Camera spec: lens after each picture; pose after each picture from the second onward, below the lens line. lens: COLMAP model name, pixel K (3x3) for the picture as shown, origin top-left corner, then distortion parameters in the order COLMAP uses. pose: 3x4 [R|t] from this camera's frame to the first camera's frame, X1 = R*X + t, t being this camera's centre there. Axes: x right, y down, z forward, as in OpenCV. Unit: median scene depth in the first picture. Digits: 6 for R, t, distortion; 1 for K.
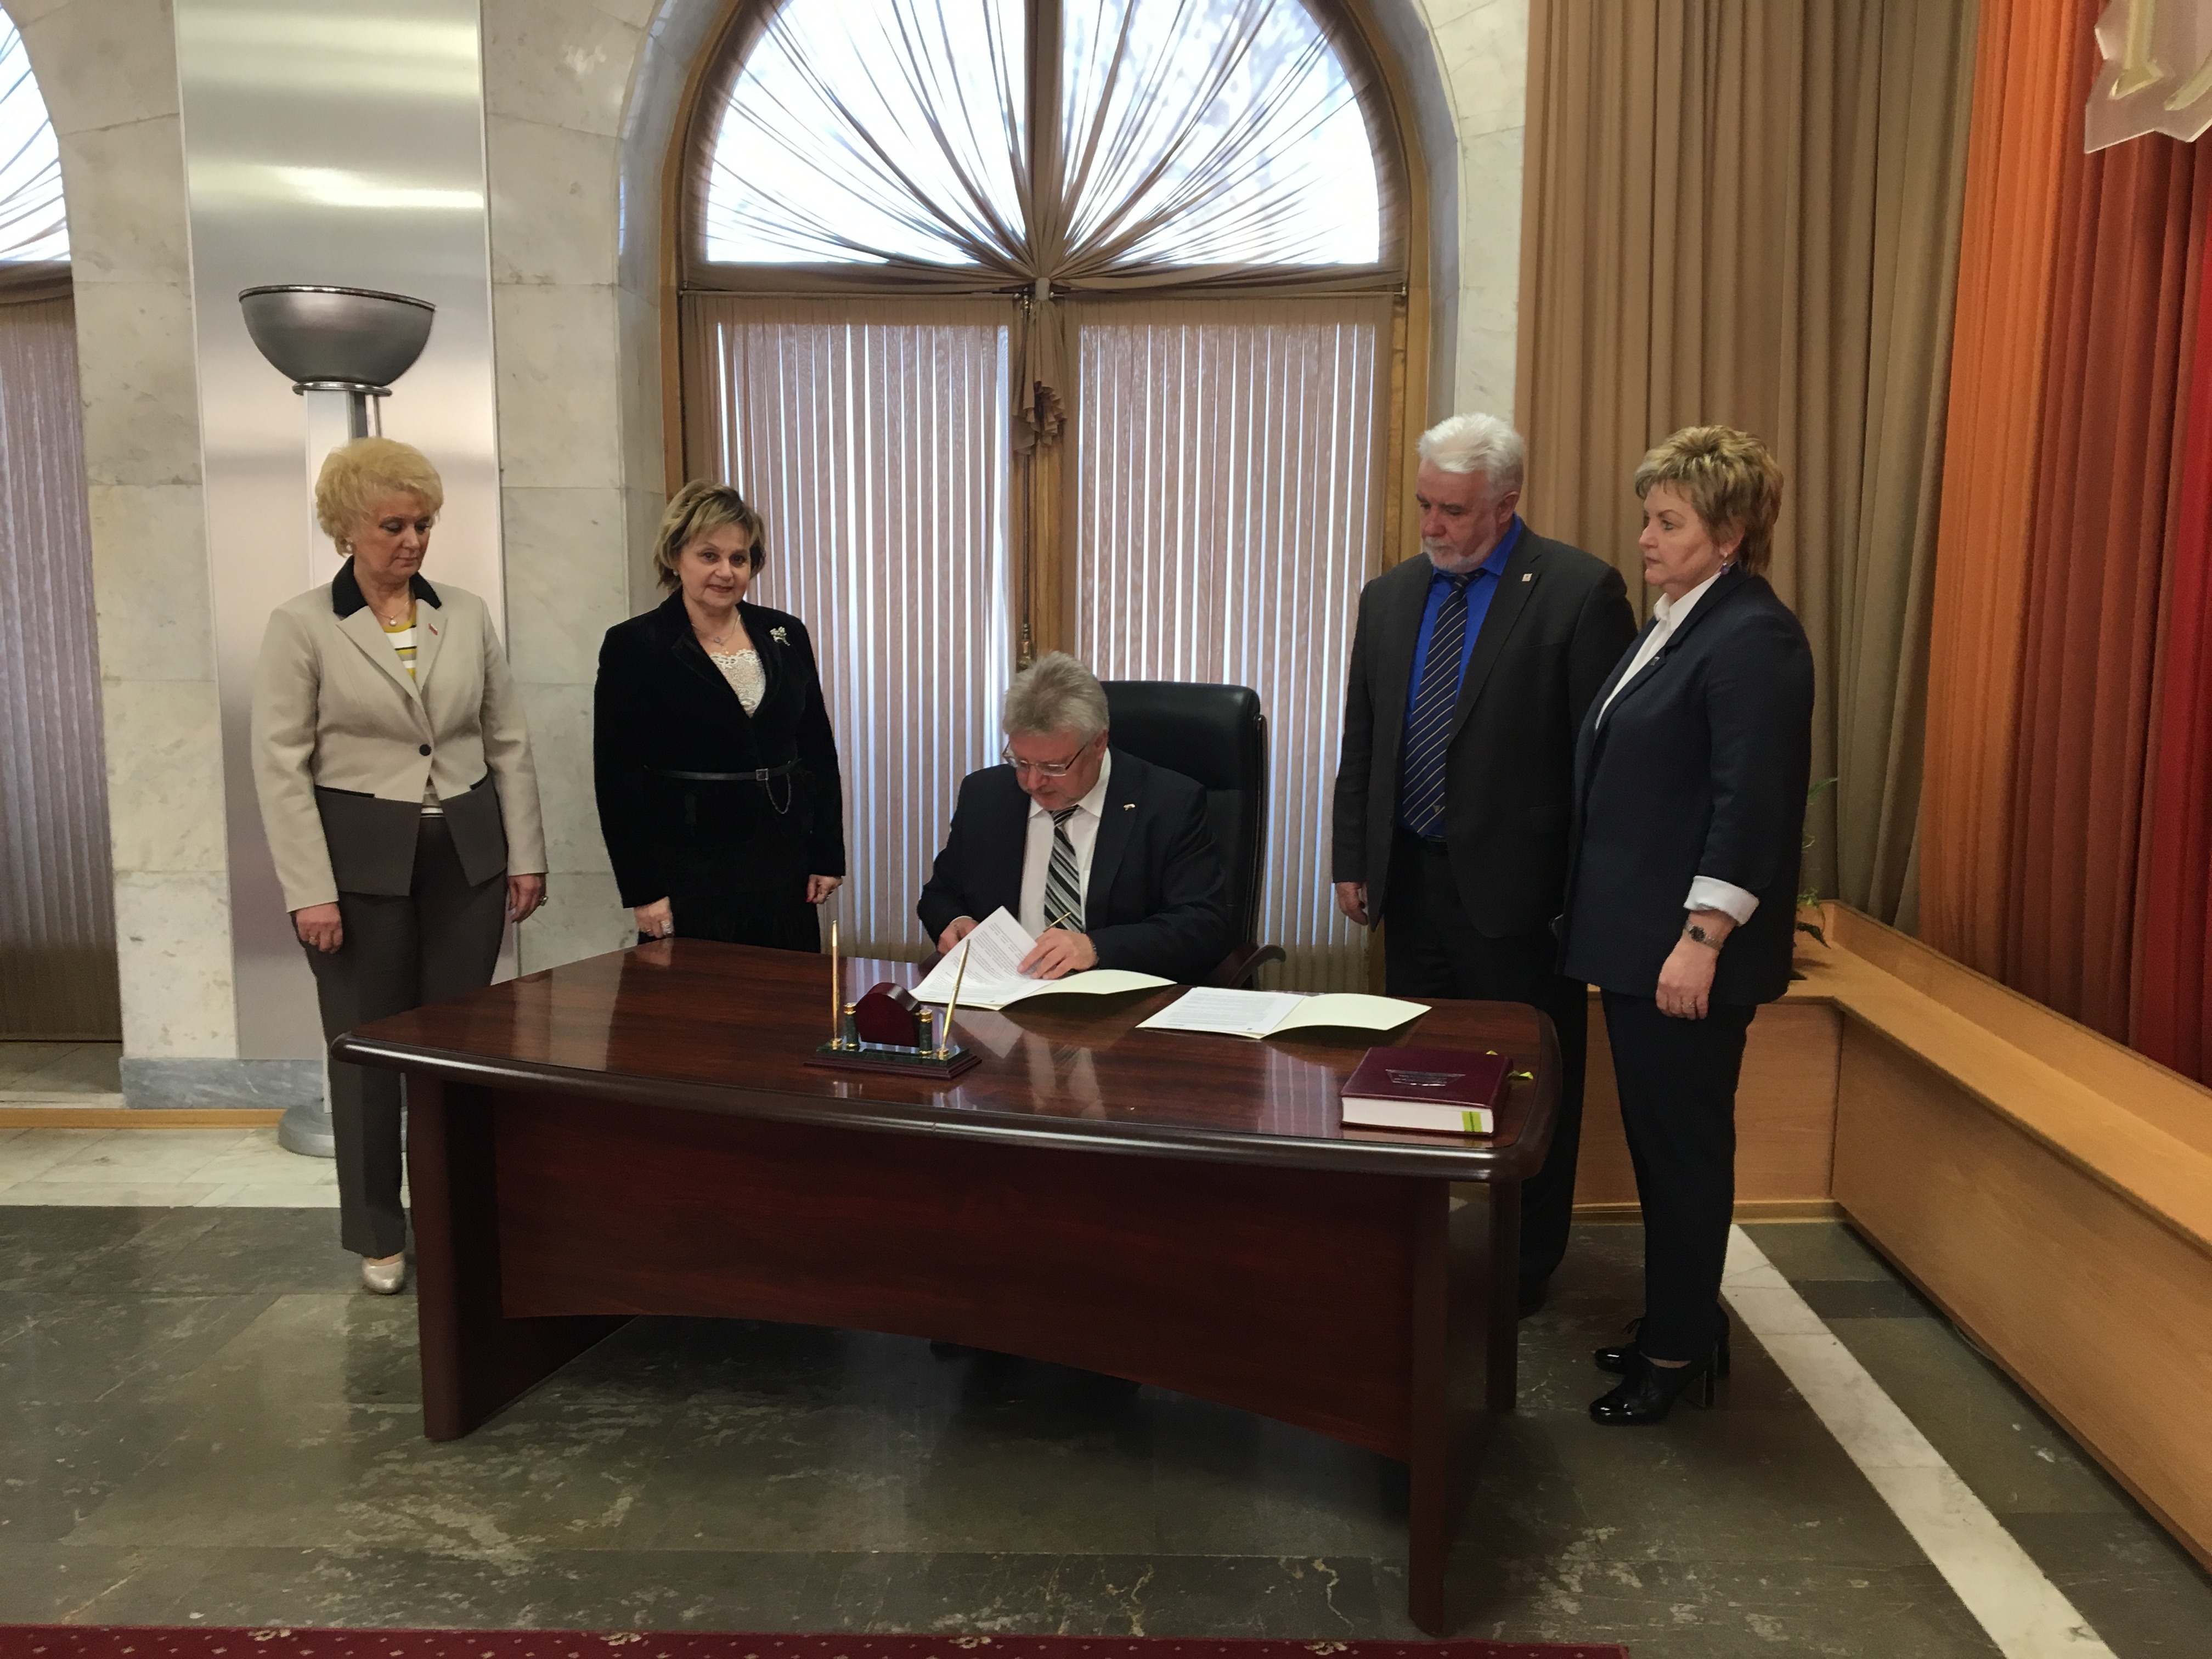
lens RADIAL K [[1892.1, 0, 1095.4], [0, 1892.1, 828.1], [0, 0, 1]] dist [0.082518, -0.097906]
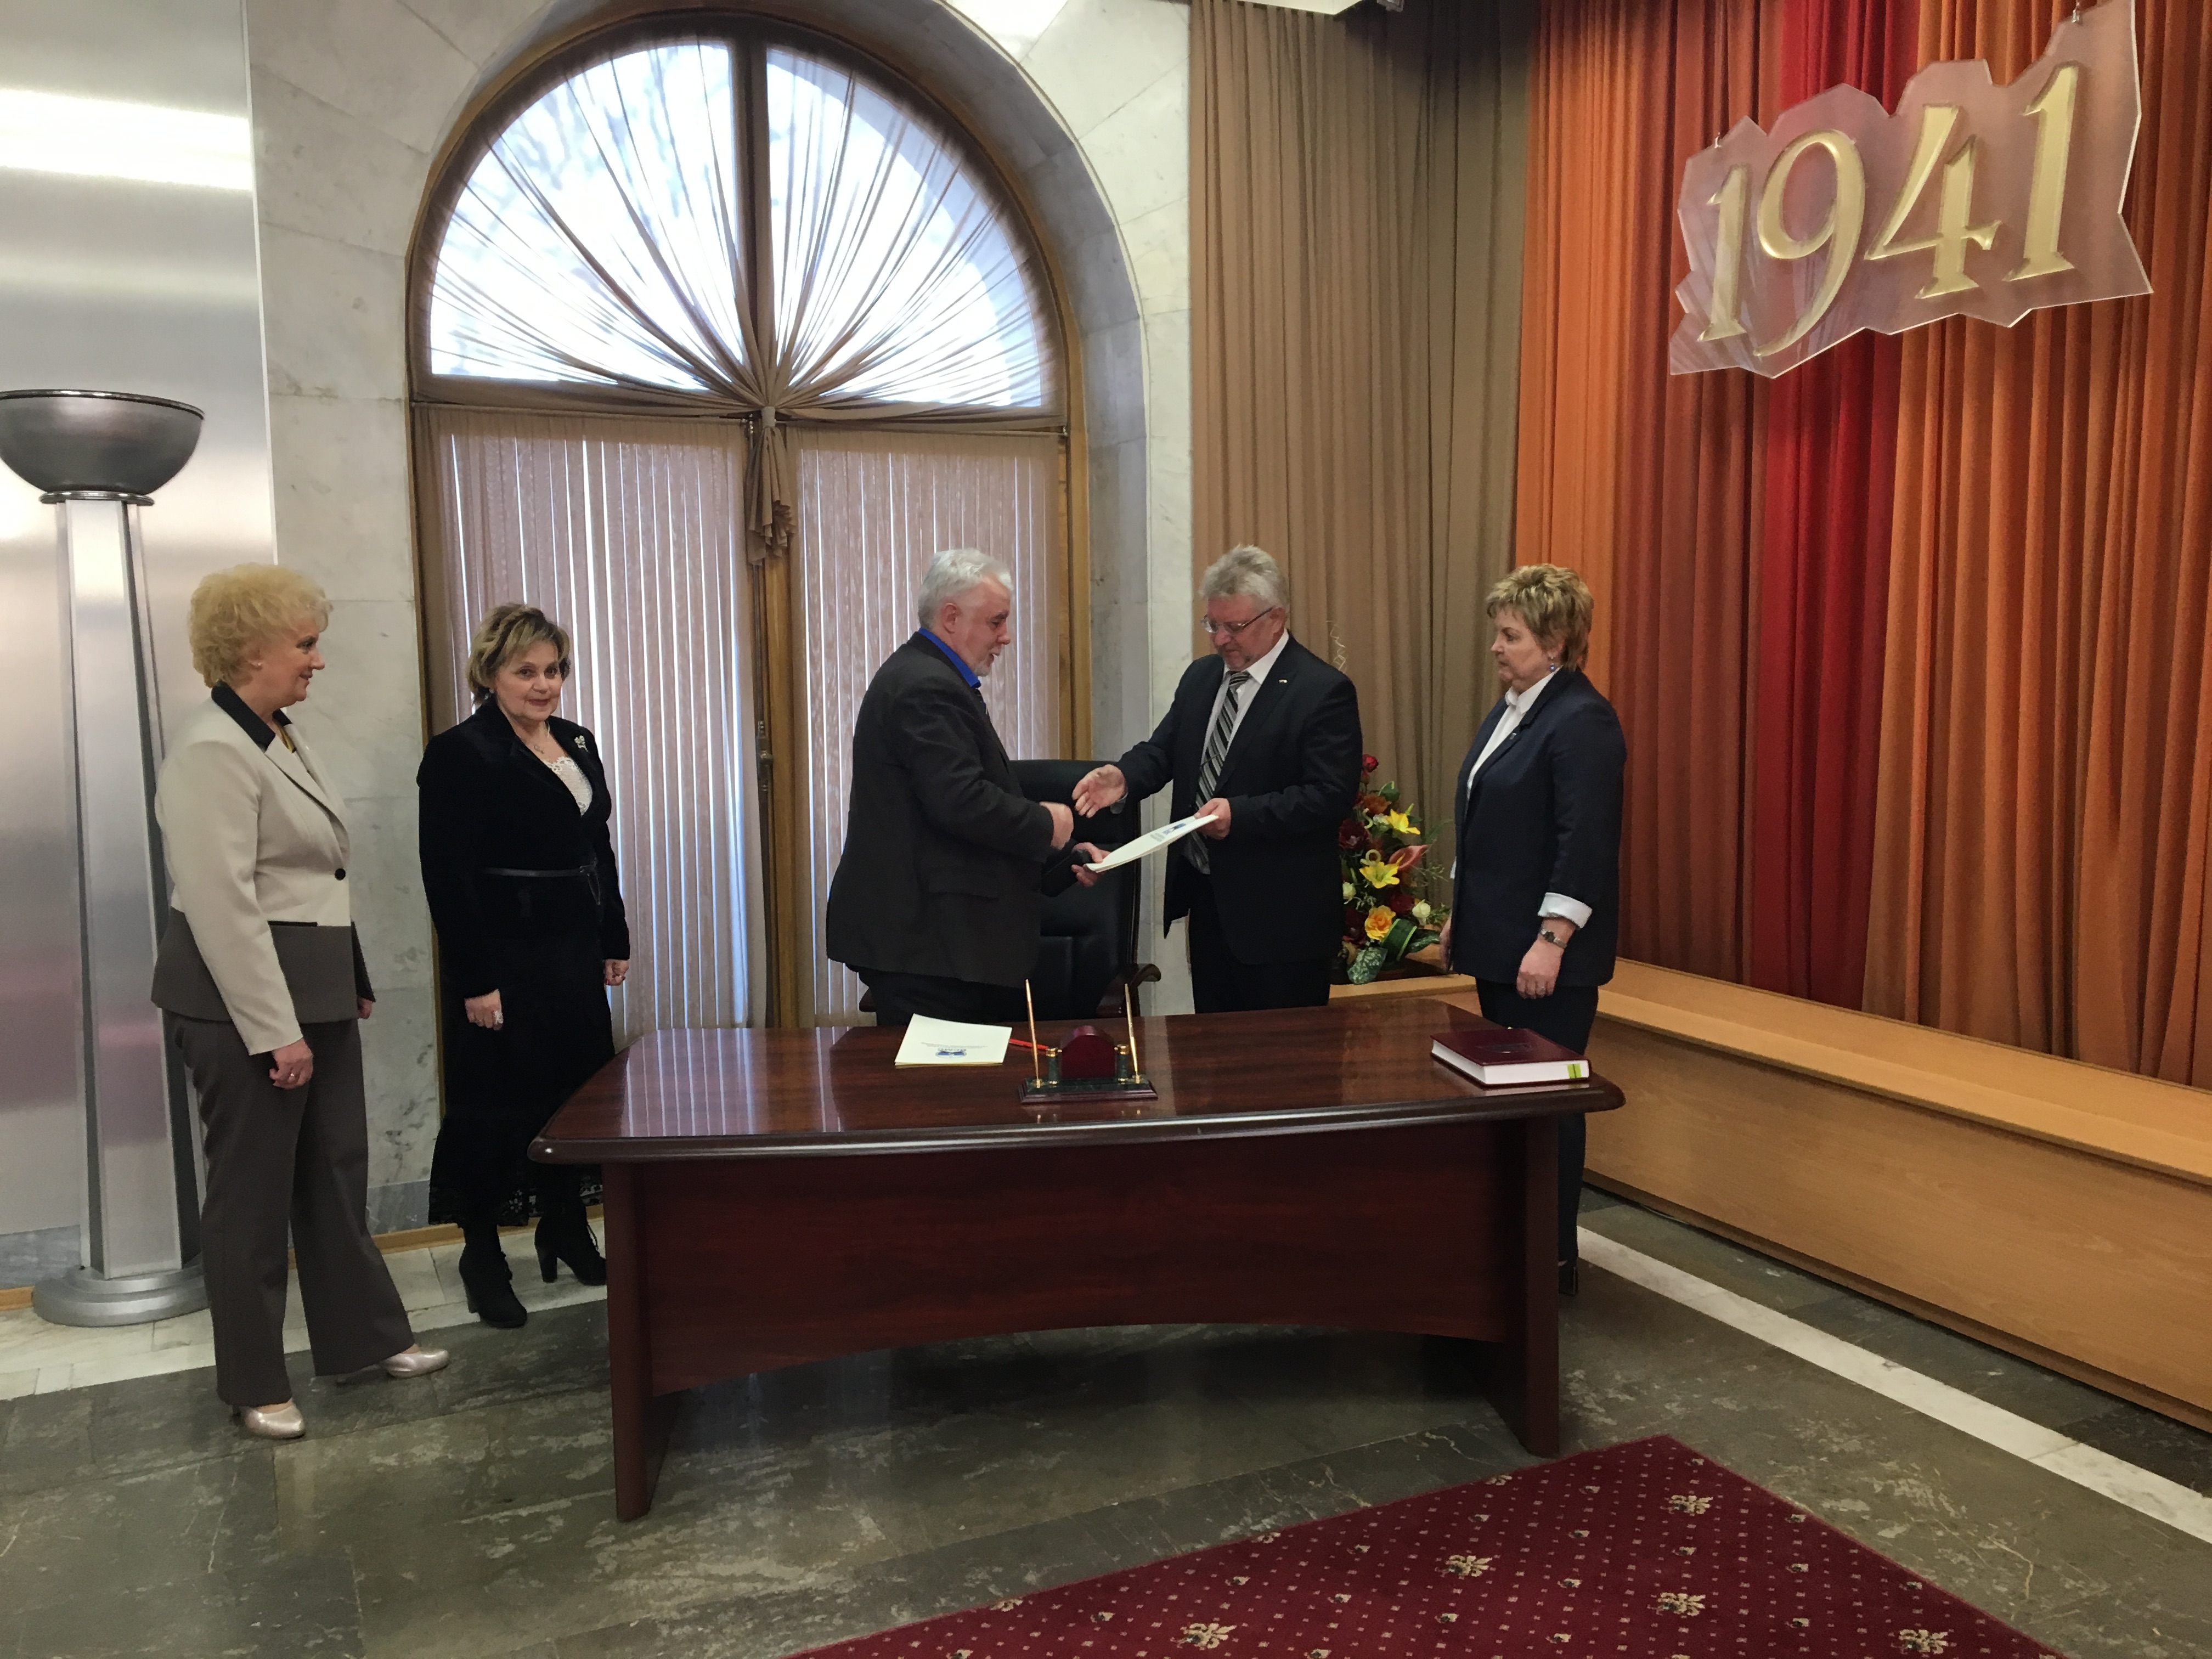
lens RADIAL K [[1892.1, 0, 1102.3], [0, 1892.1, 836.0], [0, 0, 1]] dist [0.082518, -0.097906]
pose [[0.888511, -0.061175, 0.454759, -0.421389], [0.076913, 0.996907, -0.016168, -0.012700], [-0.452364, 0.049342, 0.890468, -0.052046]]
